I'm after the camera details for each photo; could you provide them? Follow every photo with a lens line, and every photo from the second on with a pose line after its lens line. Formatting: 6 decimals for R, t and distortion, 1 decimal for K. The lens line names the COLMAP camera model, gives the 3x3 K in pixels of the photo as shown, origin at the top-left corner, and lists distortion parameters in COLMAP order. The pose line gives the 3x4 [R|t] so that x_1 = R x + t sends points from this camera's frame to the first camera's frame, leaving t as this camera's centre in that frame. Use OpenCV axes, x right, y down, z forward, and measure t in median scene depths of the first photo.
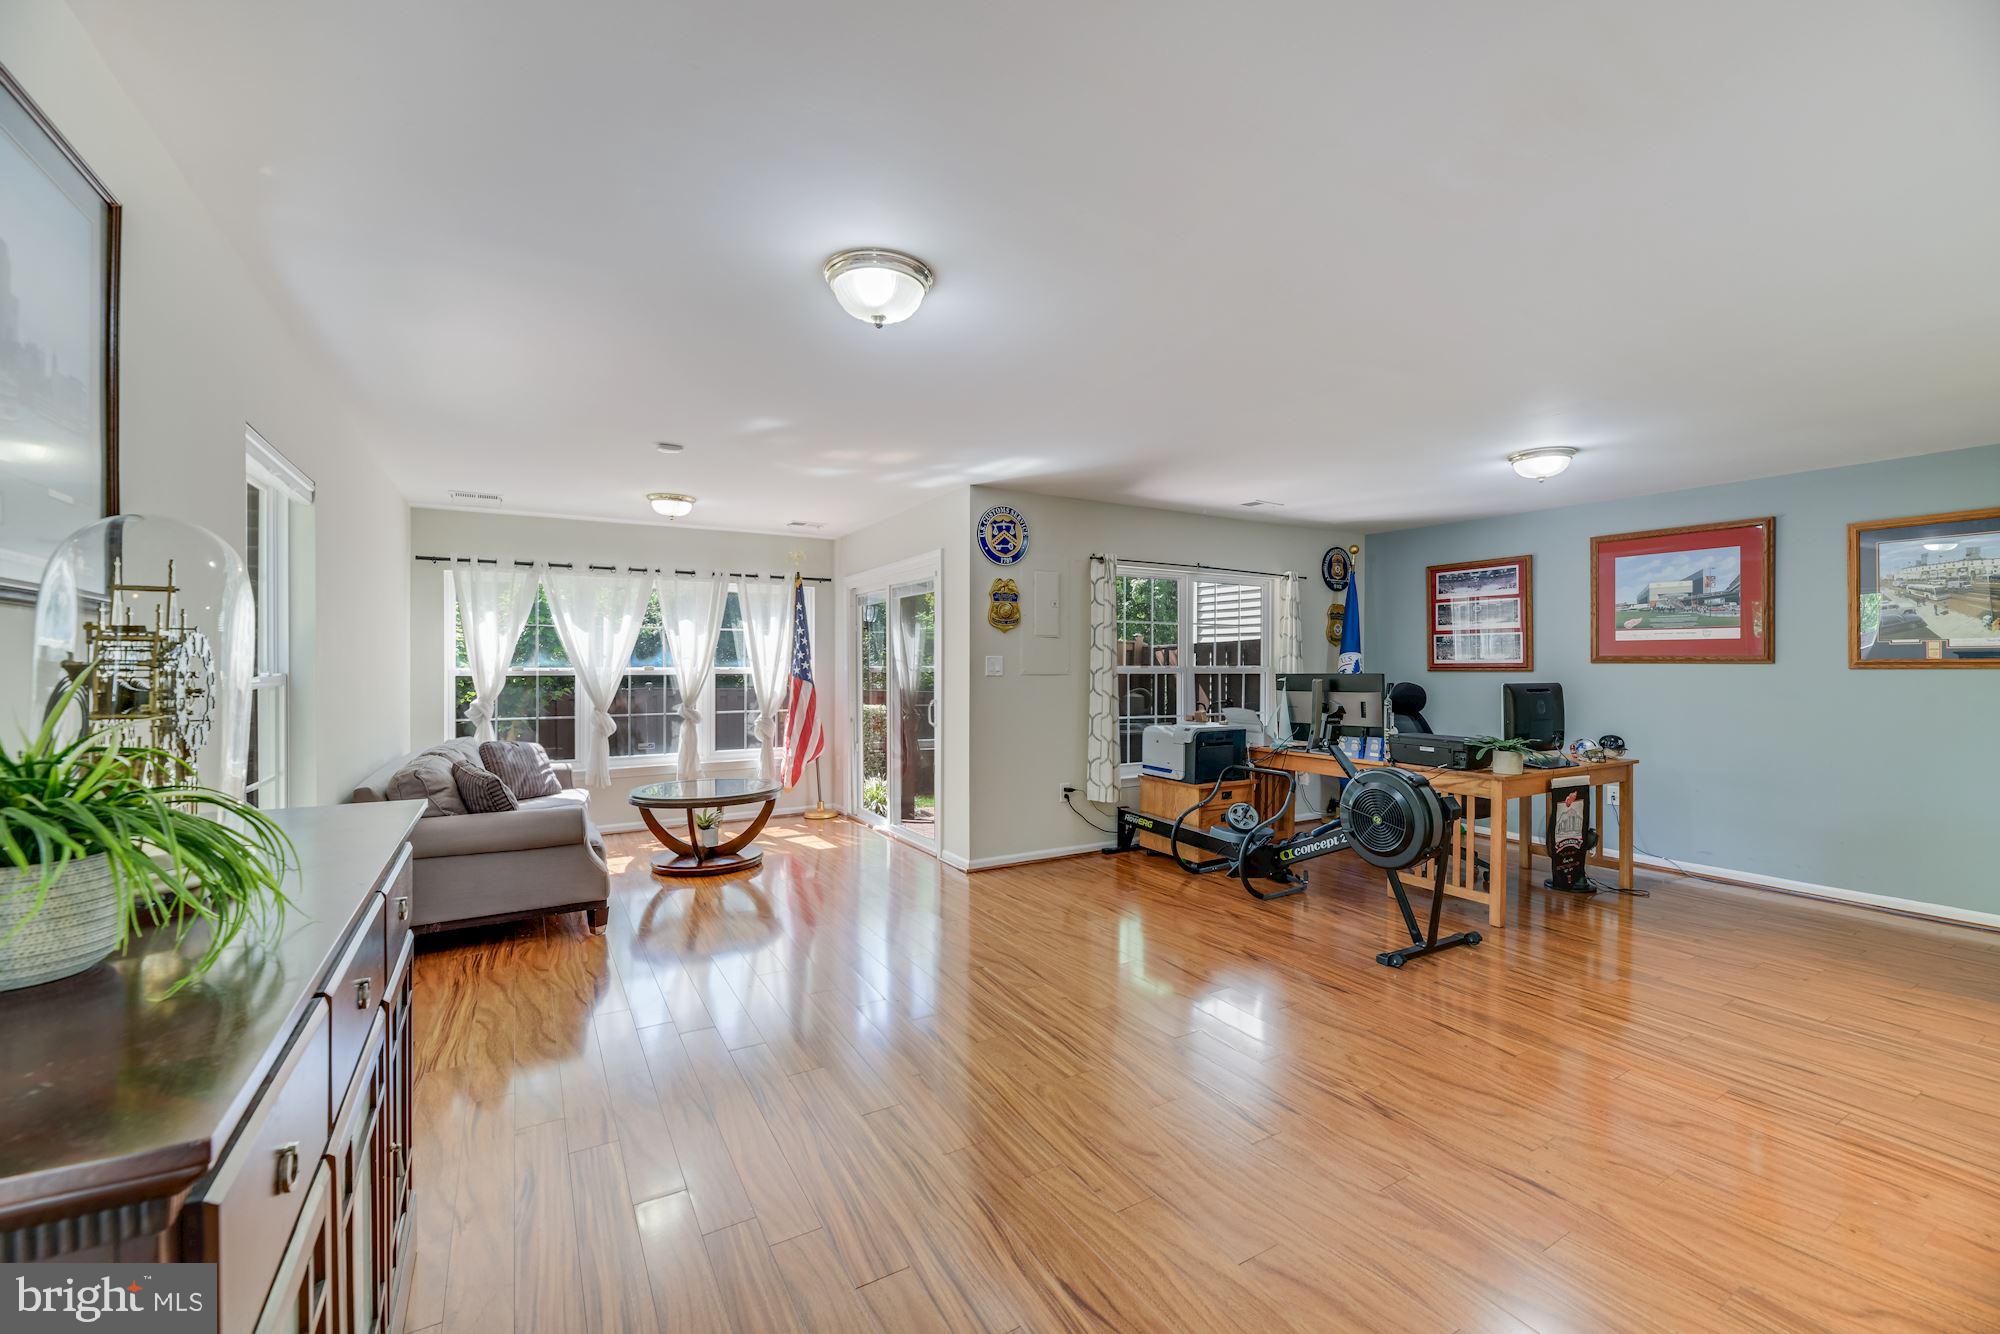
lens RADIAL K [[821.2, 0, 1004.9], [0, 821.2, 655.0], [0, 0, 1]] dist [0.001376, 0.000047]
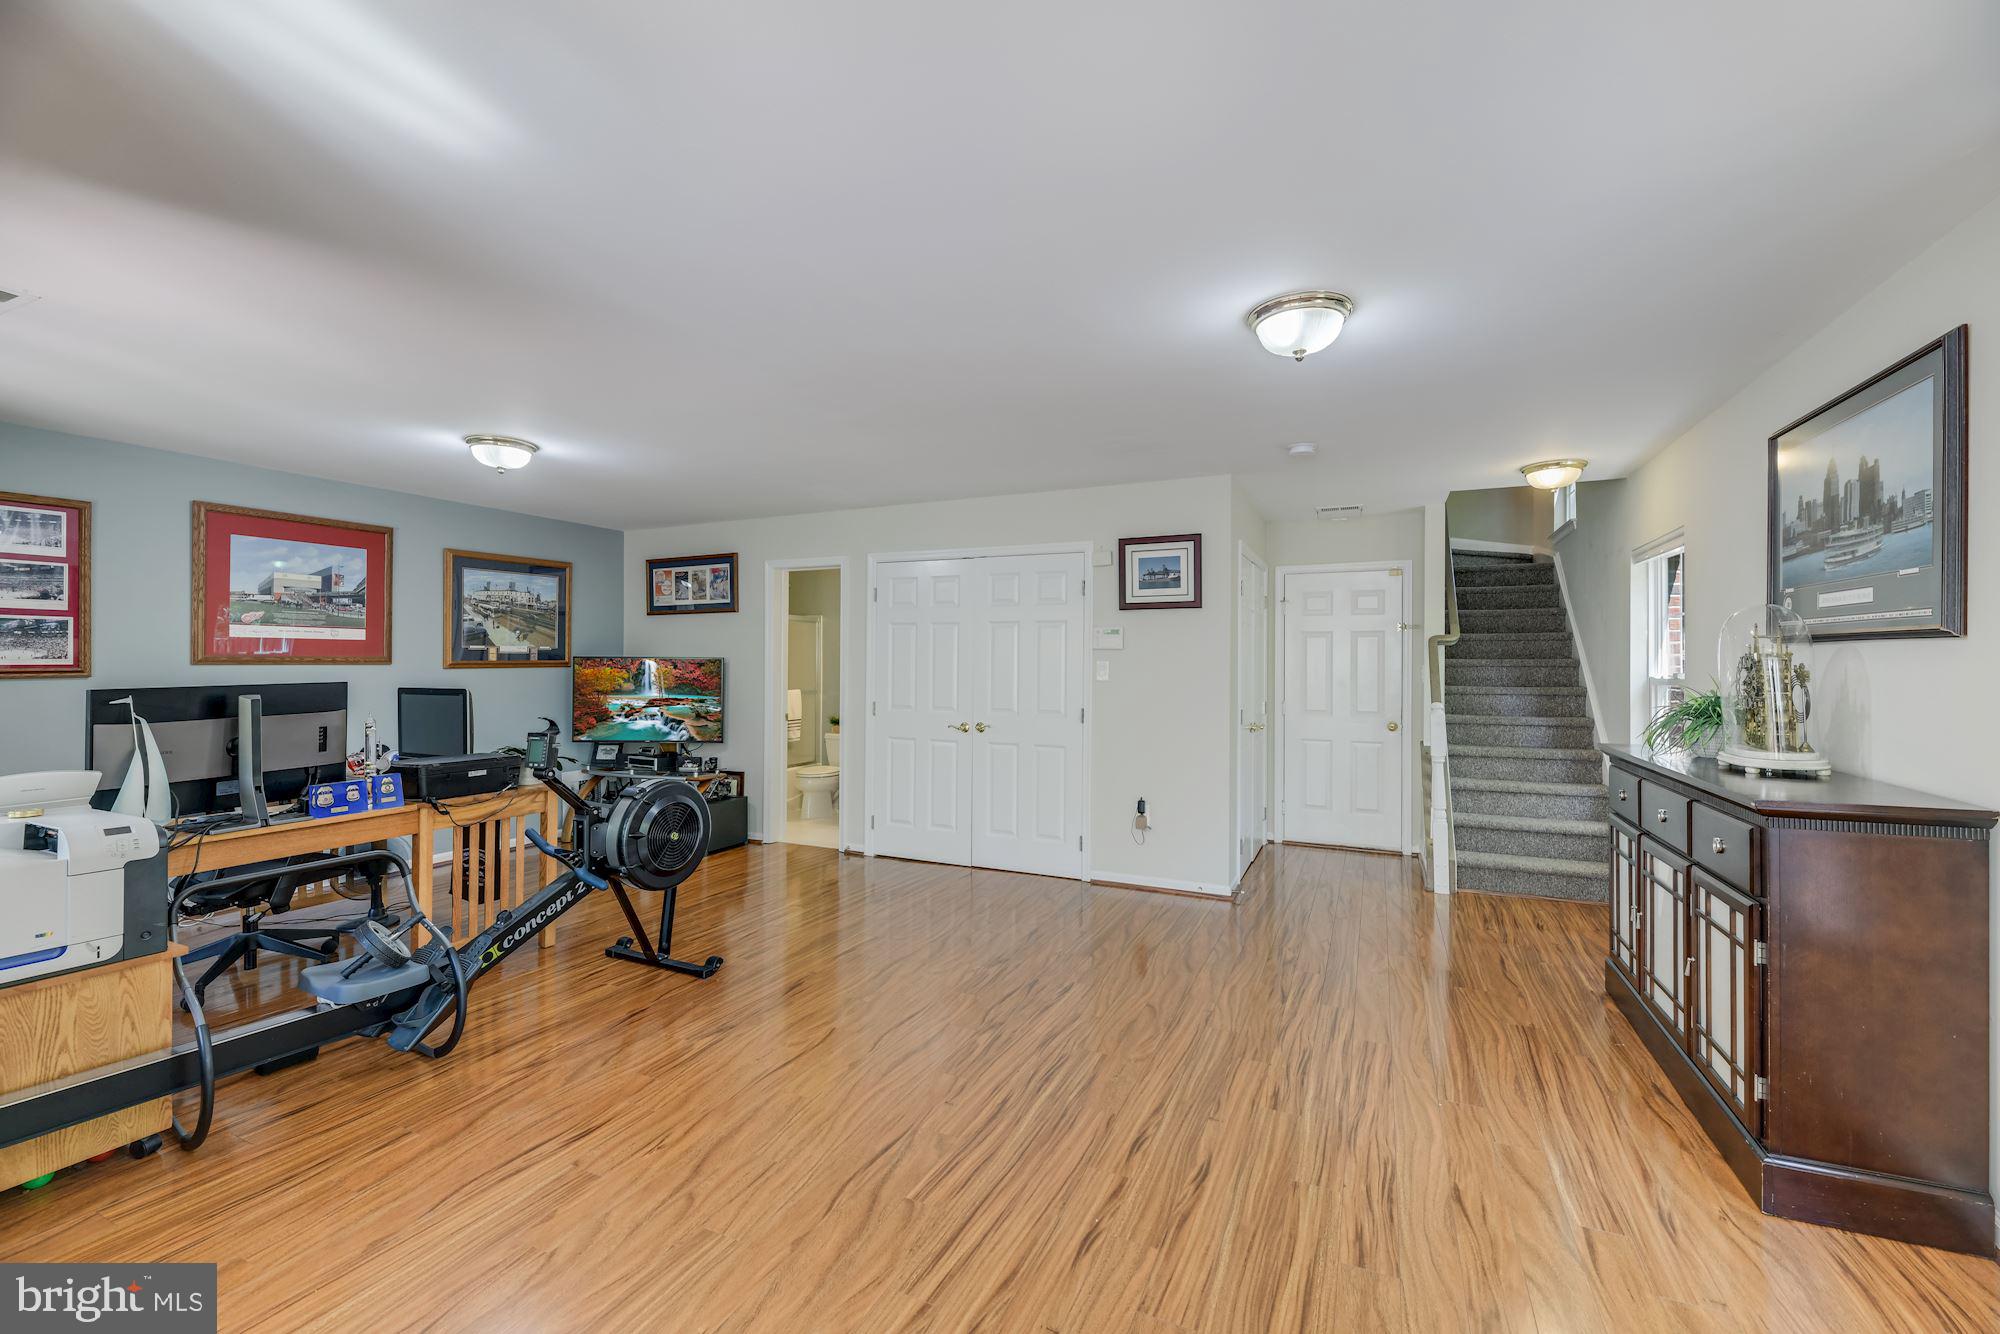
lens RADIAL K [[821.2, 0, 1004.9], [0, 821.2, 655.0], [0, 0, 1]] dist [0.001376, 0.000047]
pose [[-0.572270, 0.004501, 0.820053, -0.398045], [-0.009948, 0.999873, -0.012431, 0.003212], [-0.820005, -0.015272, -0.572152, 0.941275]]
